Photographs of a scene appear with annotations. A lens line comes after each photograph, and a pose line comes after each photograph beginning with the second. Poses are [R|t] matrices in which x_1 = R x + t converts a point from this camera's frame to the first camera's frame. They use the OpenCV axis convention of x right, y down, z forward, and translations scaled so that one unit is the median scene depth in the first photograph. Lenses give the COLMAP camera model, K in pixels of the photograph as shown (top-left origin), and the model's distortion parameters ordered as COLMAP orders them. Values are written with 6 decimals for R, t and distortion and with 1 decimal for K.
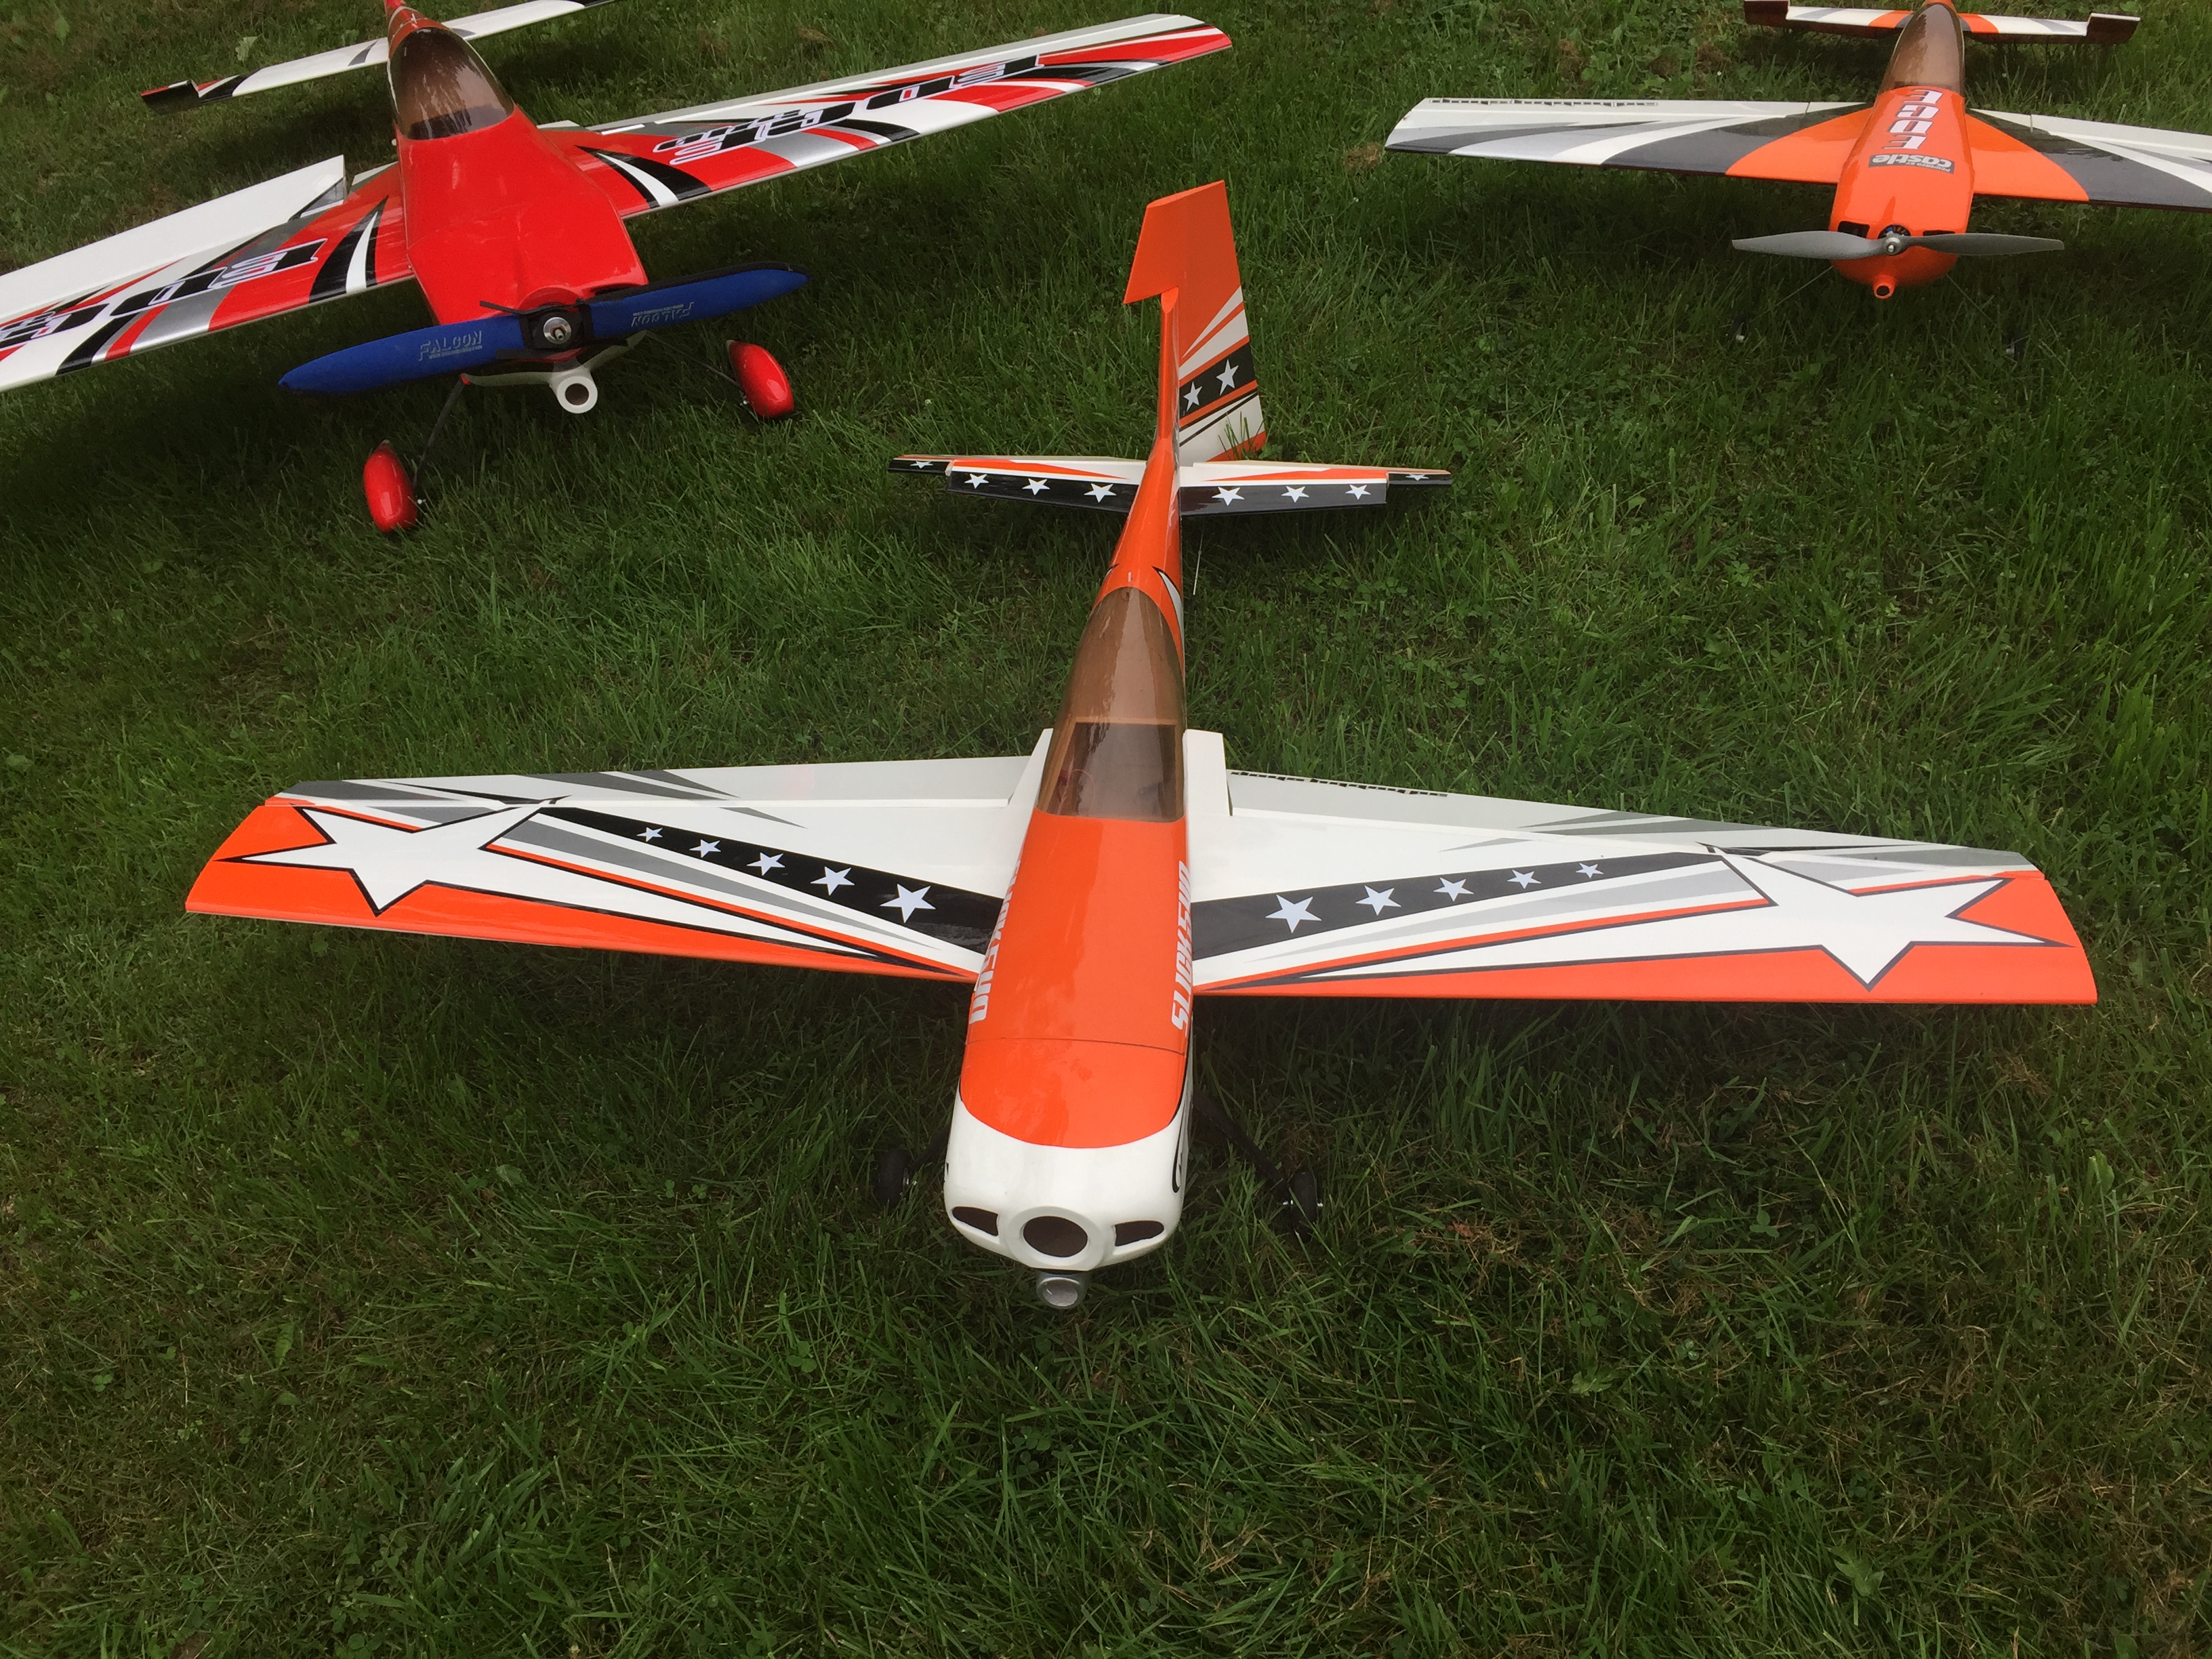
lens RADIAL K [[1861.2, 0, 1107.7], [0, 1861.2, 840.4], [0, 0, 1]] dist [0.085000, -0.122029]
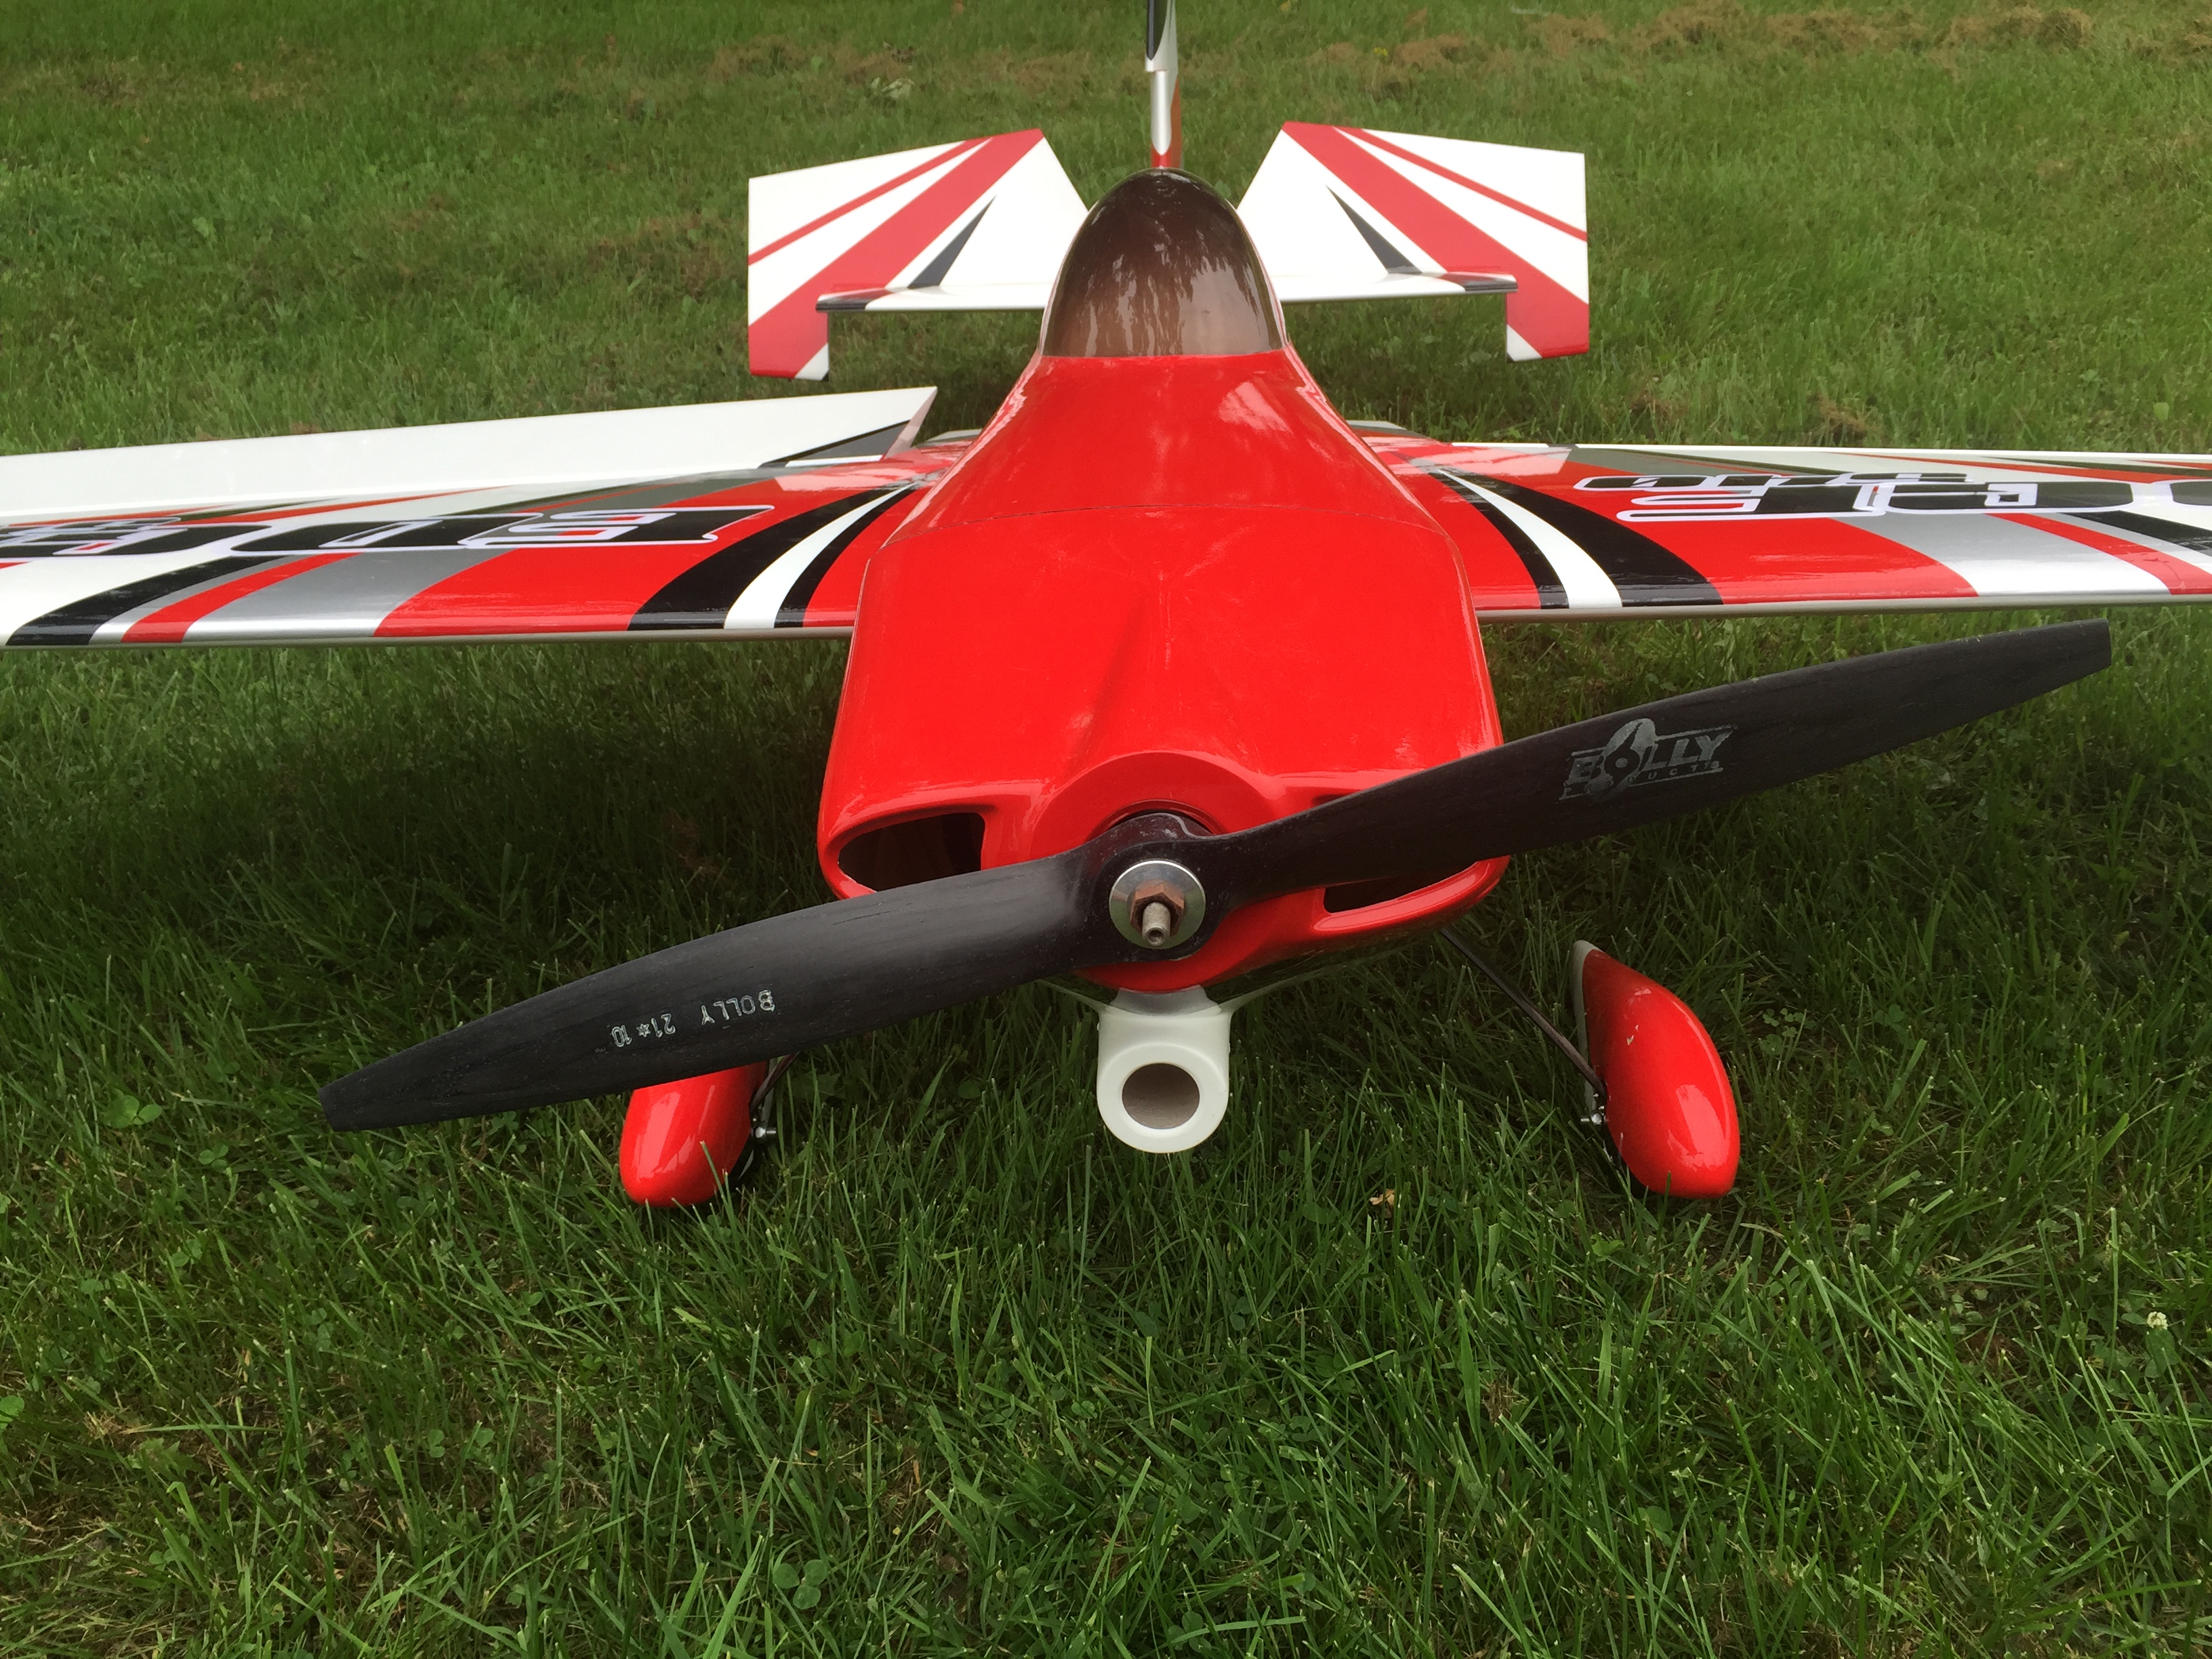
lens RADIAL K [[1861.2, 0, 1107.7], [0, 1861.2, 840.4], [0, 0, 1]] dist [0.085000, -0.122029]
pose [[0.902544, 0.267059, -0.337779, -0.190436], [-0.338581, 0.924801, -0.173508, -0.209415], [0.266041, 0.270964, 0.925095, 0.675951]]
